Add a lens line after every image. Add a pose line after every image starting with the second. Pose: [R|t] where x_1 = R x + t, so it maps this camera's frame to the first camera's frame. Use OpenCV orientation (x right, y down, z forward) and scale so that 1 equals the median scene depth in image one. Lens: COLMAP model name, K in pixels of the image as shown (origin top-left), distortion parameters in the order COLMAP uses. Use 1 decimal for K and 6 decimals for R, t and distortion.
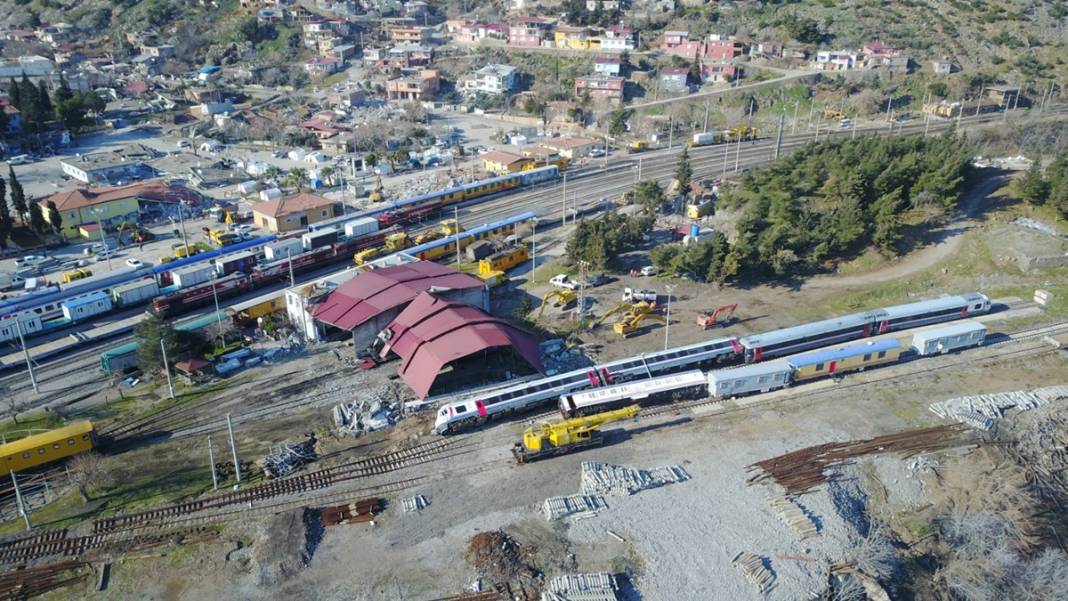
lens RADIAL K [[811.3, 0, 533.1], [0, 811.3, 300.0], [0, 0, 1]] dist [0.021649, -0.028744]
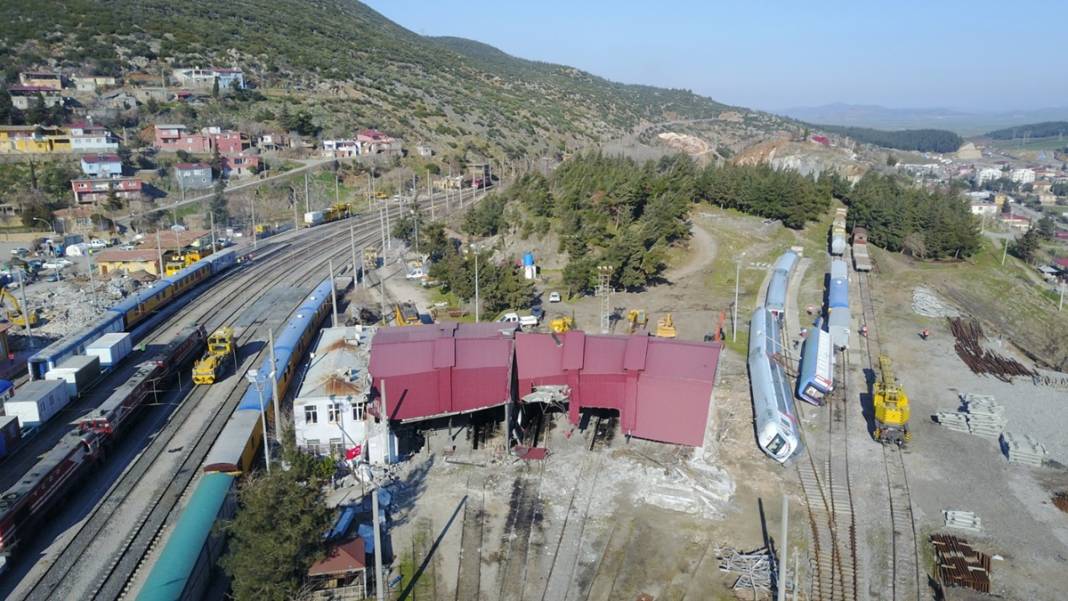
lens RADIAL K [[811.3, 0, 537.5], [0, 811.3, 306.1], [0, 0, 1]] dist [0.021649, -0.028744]
pose [[0.642370, -0.182174, 0.744428, -0.385281], [0.312742, 0.949093, -0.037608, -0.000358], [-0.699680, 0.256972, 0.666643, 0.346293]]
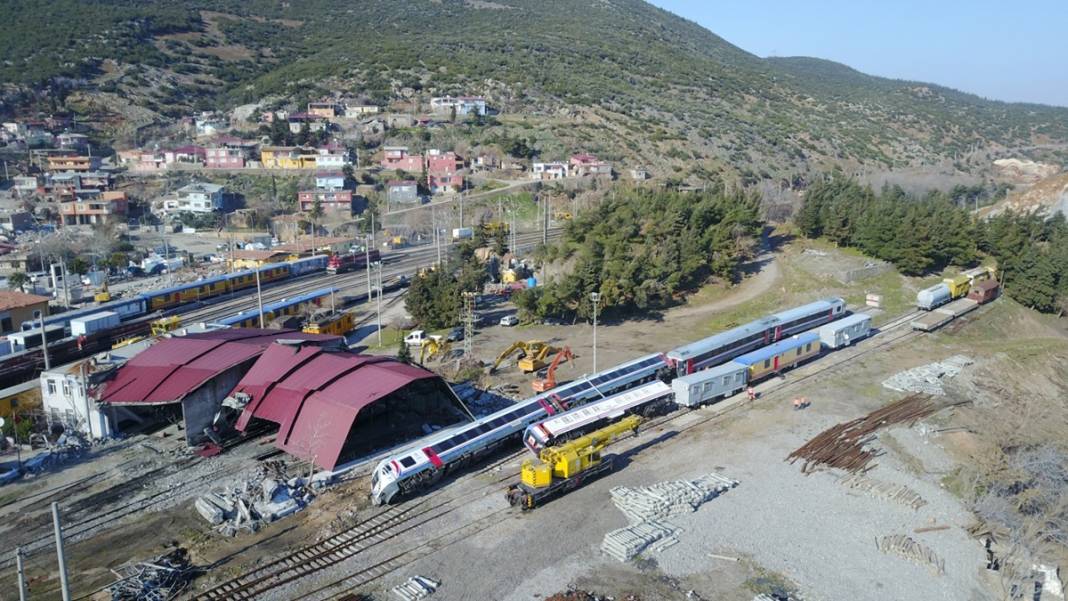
lens RADIAL K [[811.3, 0, 537.7], [0, 811.3, 306.8], [0, 0, 1]] dist [0.021649, -0.028744]
pose [[0.907519, -0.089629, 0.410337, -0.136552], [0.171194, 0.971065, -0.166511, 0.074382], [-0.383540, 0.221359, 0.896603, 0.167822]]
